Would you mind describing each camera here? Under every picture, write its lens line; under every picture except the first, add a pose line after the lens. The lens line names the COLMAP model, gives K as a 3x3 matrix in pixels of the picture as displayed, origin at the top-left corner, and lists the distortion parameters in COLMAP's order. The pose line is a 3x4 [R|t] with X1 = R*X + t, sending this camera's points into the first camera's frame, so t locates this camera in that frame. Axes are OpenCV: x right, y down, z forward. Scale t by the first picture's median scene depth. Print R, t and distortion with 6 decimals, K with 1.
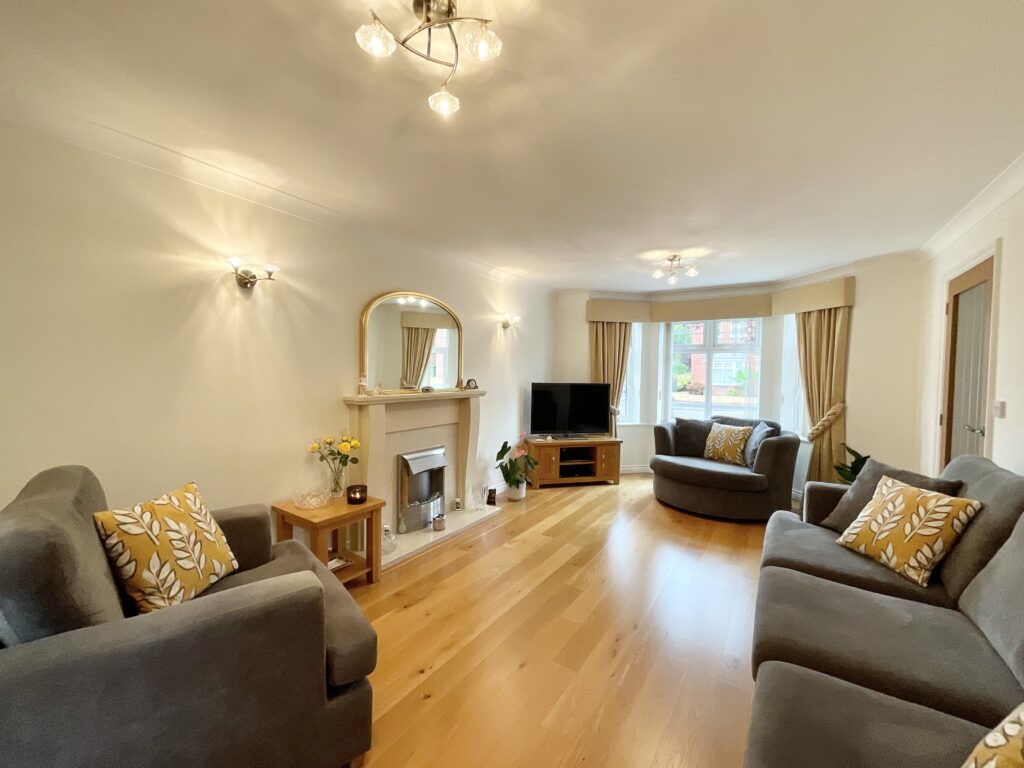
lens RADIAL K [[413.2, 0, 512.0], [0, 413.2, 384.0], [0, 0, 1]] dist [-0.001368, 0.000105]
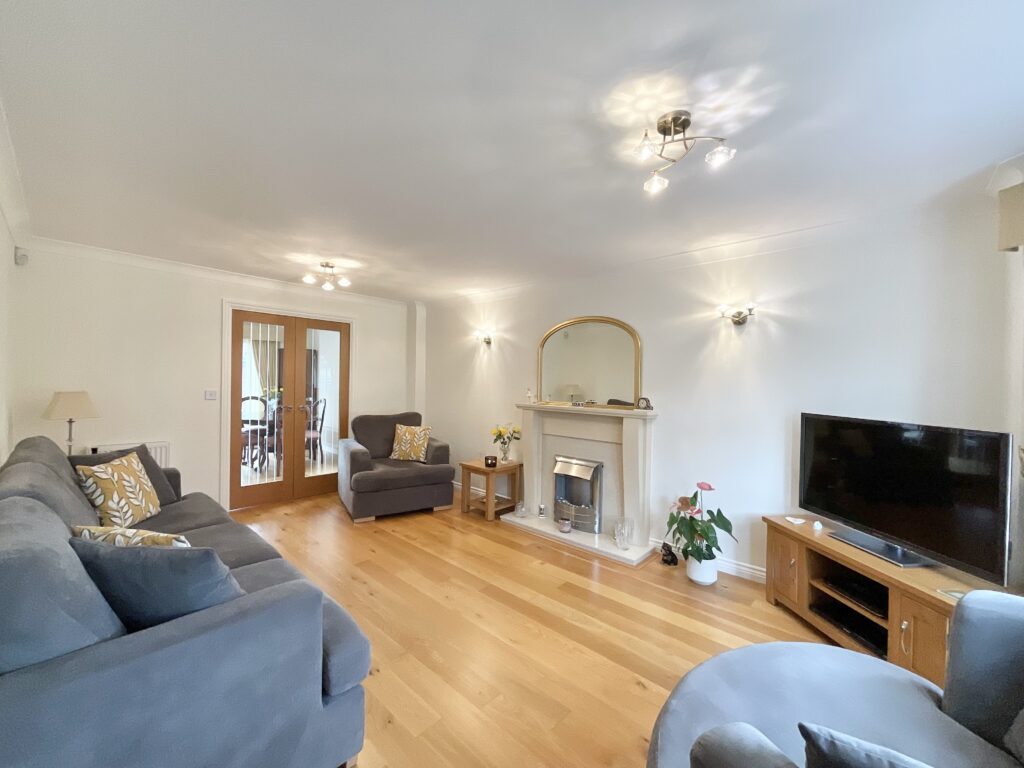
lens RADIAL K [[413.2, 0, 512.0], [0, 413.2, 384.0], [0, 0, 1]] dist [-0.001368, 0.000105]
pose [[-0.159308, -0.010756, -0.987170, 0.724390], [-0.050397, 0.998725, -0.002749, -0.021379], [0.985942, 0.049313, -0.159647, 0.792094]]
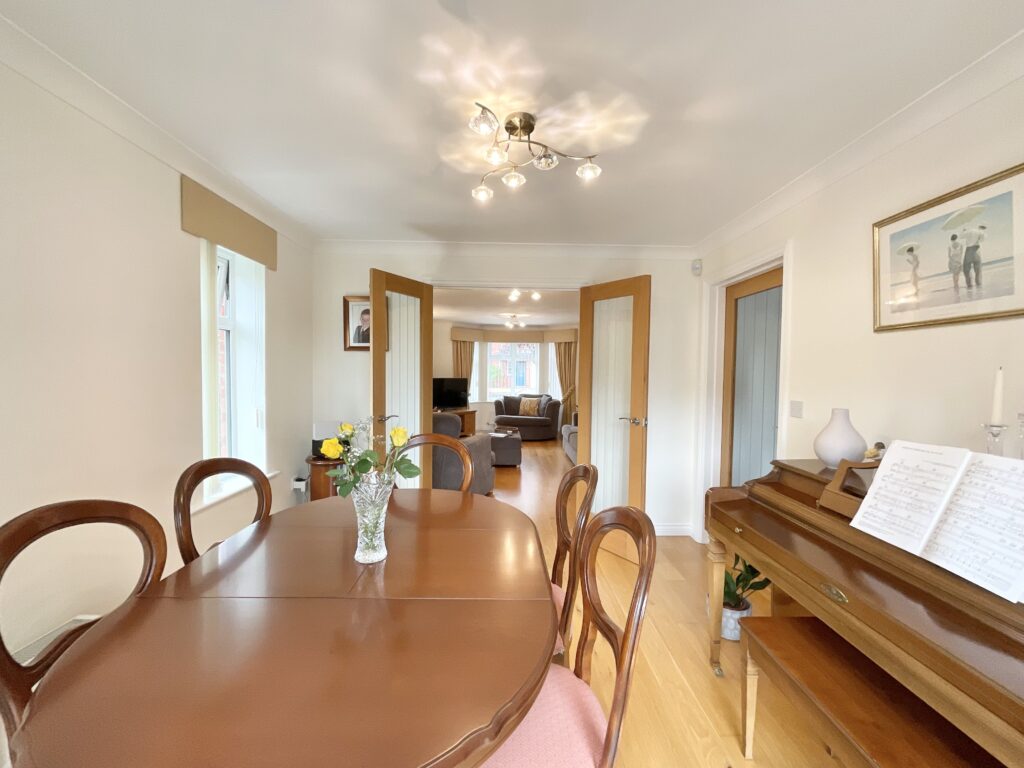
lens RADIAL K [[413.2, 0, 512.0], [0, 413.2, 384.0], [0, 0, 1]] dist [-0.001368, 0.000105]
pose [[0.827374, -0.022020, 0.561219, -0.644706], [0.018892, 0.999757, 0.011374, 0.009476], [-0.561333, 0.001192, 0.827589, -0.583675]]
